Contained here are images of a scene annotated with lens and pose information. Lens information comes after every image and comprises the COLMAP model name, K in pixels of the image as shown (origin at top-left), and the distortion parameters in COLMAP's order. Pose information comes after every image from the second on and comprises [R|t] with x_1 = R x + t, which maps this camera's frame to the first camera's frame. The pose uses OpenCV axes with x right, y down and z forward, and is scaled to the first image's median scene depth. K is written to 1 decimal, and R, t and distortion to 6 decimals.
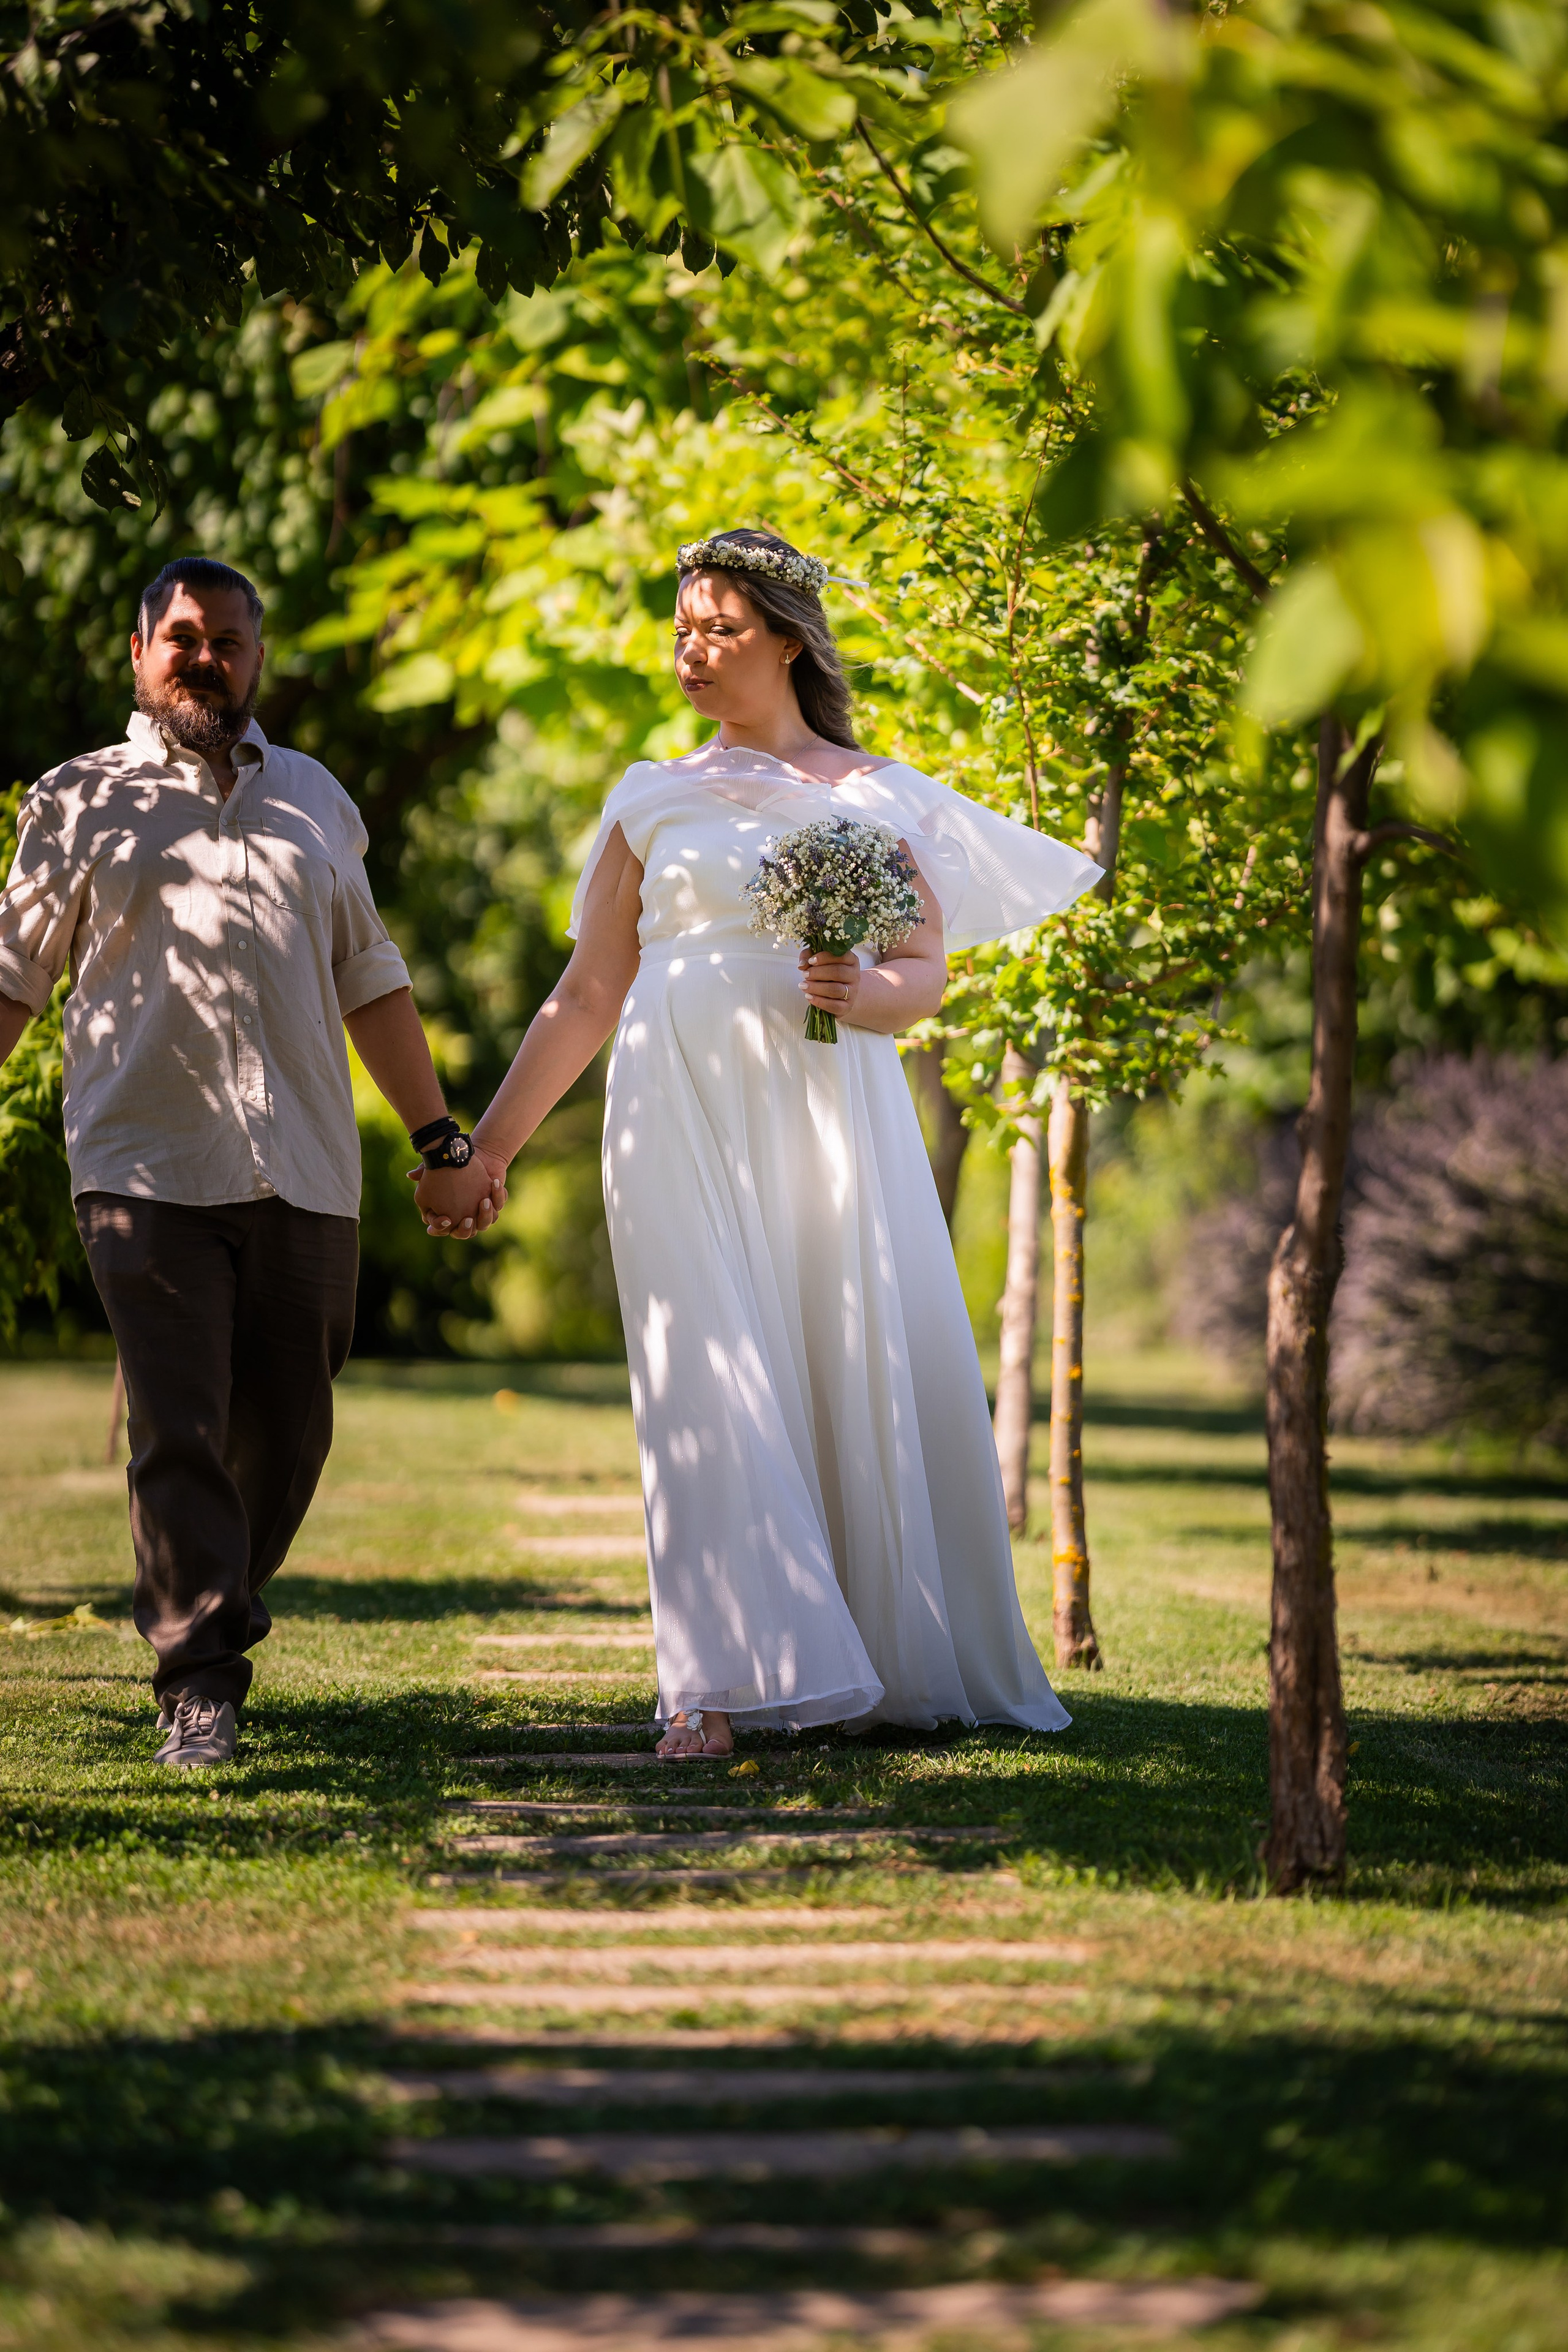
lens RADIAL K [[9078.8, 0, 766.4], [0, 9078.8, 1085.5], [0, 0, 1]] dist [-0.008603, 0.000000]
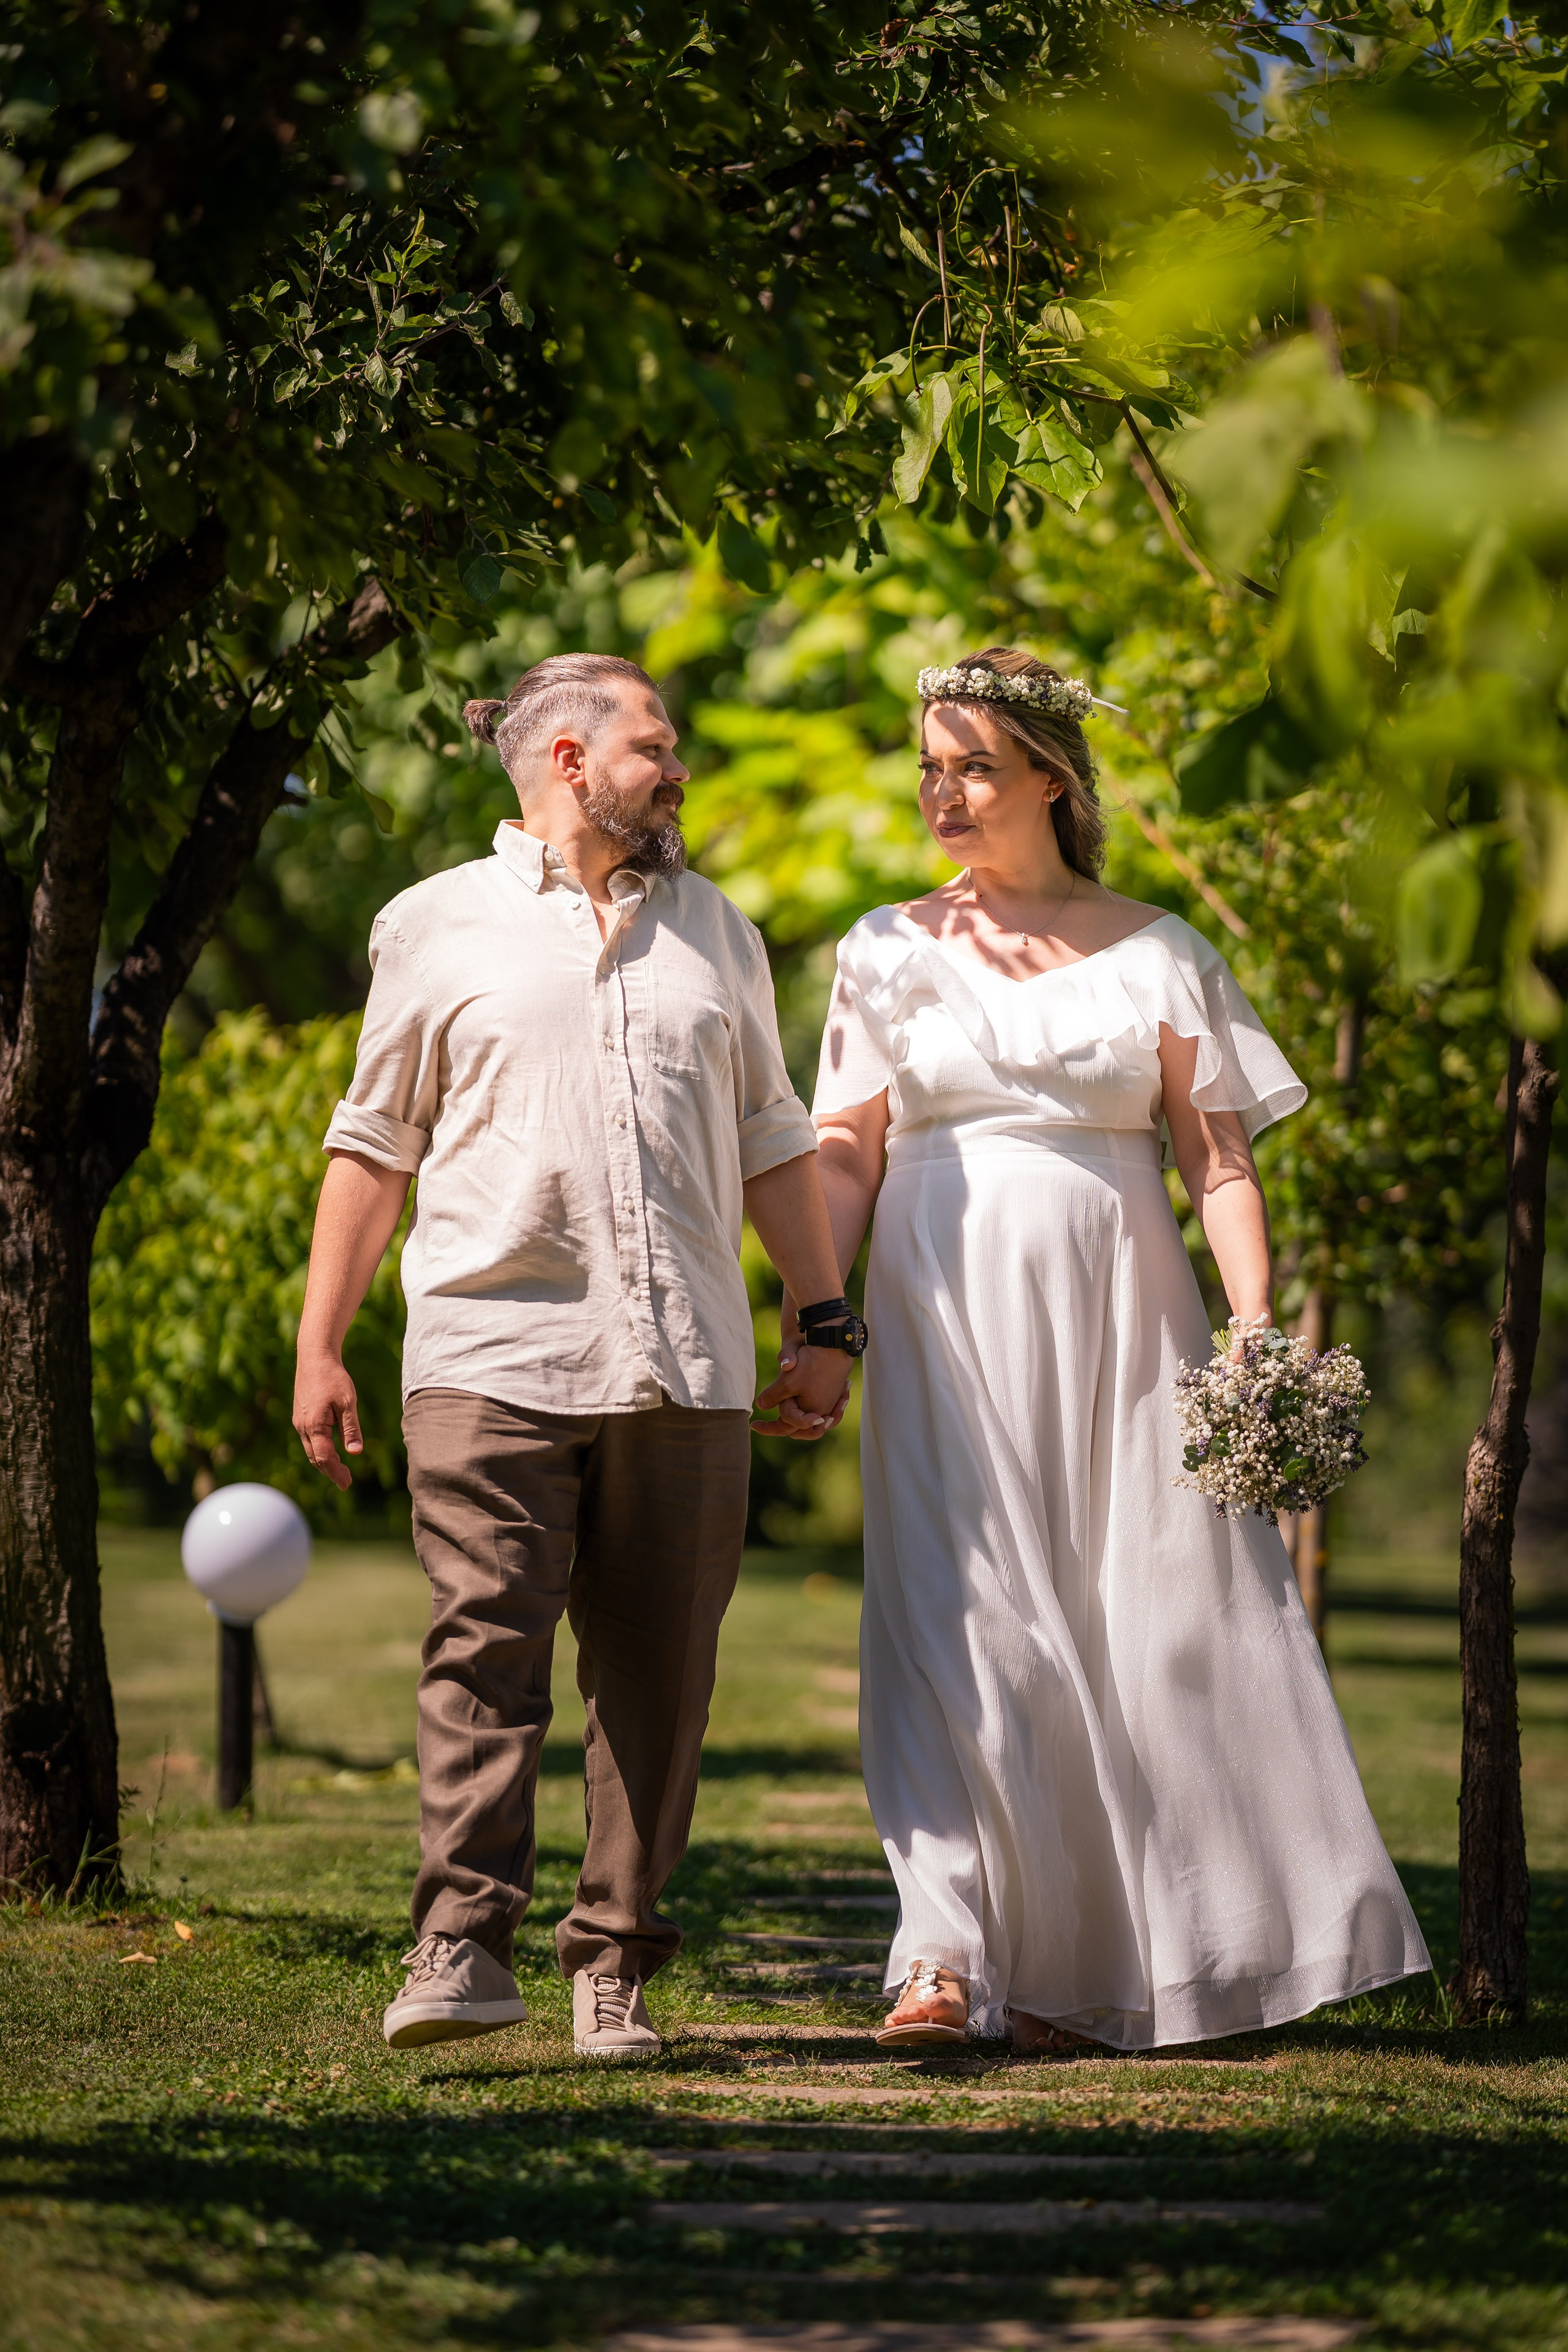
lens RADIAL K [[9078.8, 0, 789.9], [0, 9078.8, 1200.3], [0, 0, 1]] dist [-0.008603, 0.000000]
pose [[0.999292, 0.013014, -0.035291, 0.011417], [-0.013327, 0.999874, -0.008649, -0.001076], [0.035174, 0.009113, 0.999340, -0.114458]]
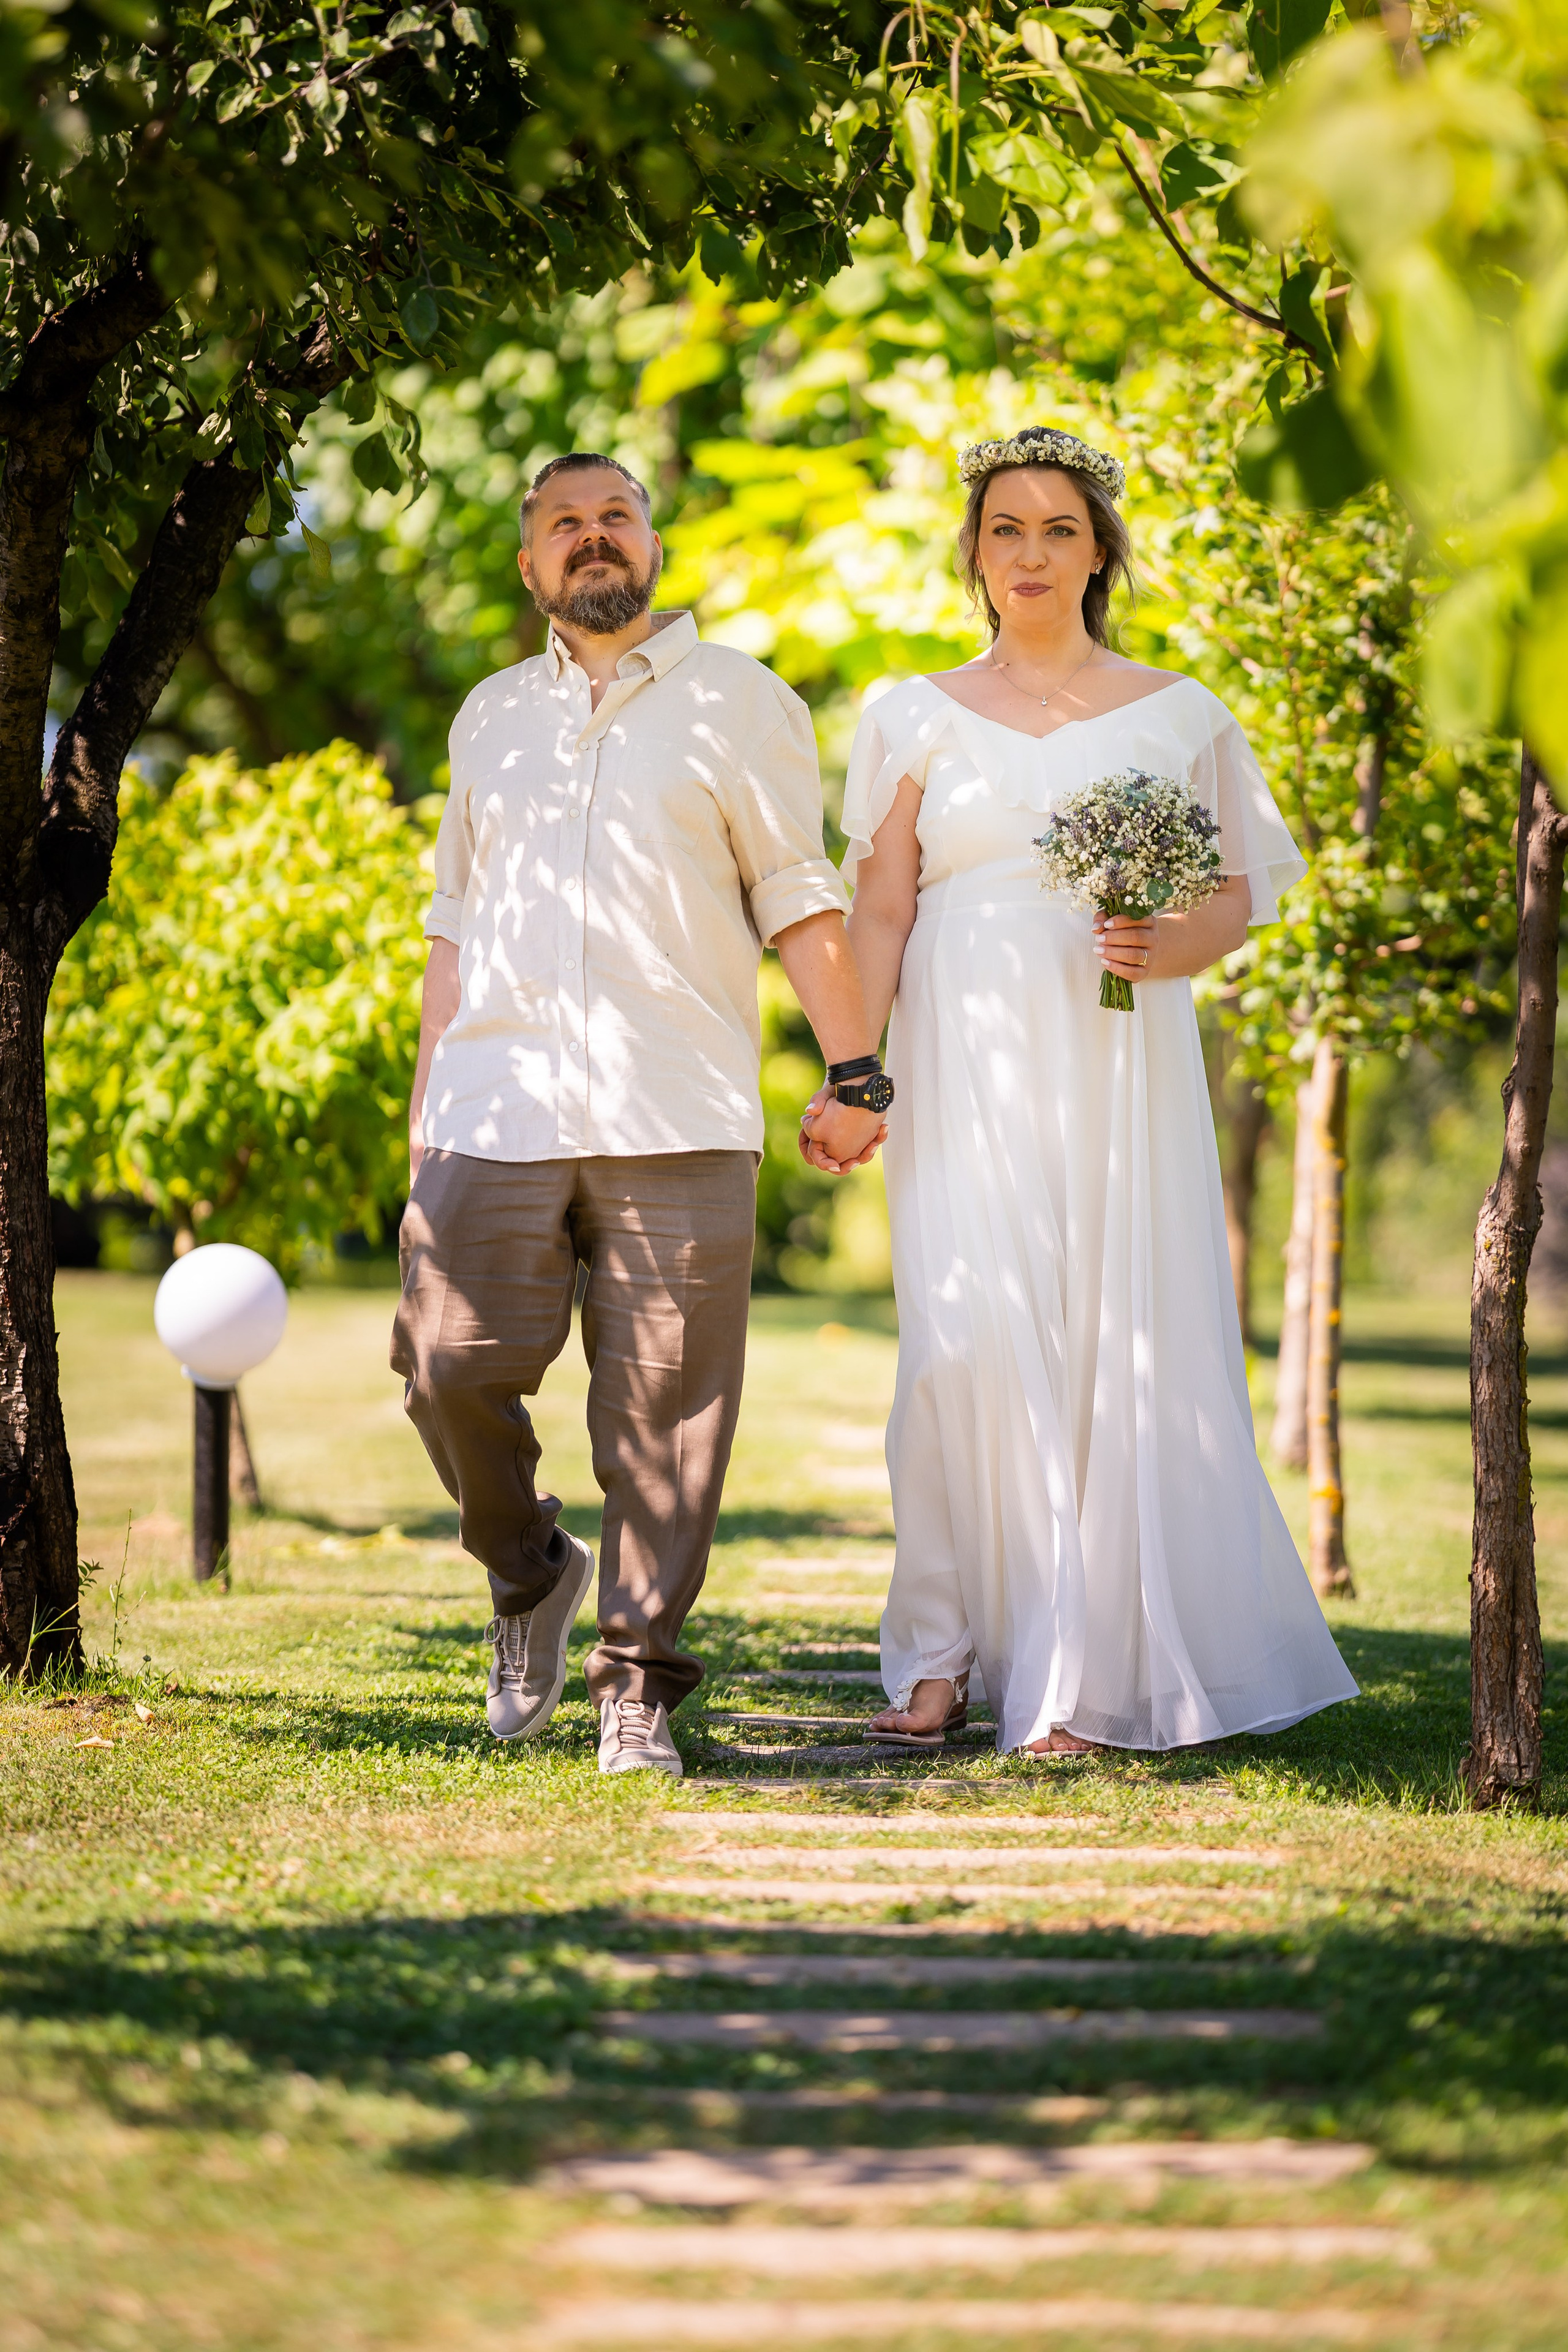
lens RADIAL K [[9078.8, 0, 766.1], [0, 9078.8, 1163.0], [0, 0, 1]] dist [-0.008603, 0.000000]
pose [[0.999108, 0.011930, -0.040503, 0.014983], [-0.011291, 0.999809, 0.015956, -0.002884], [0.040686, -0.015484, 0.999052, -0.067239]]
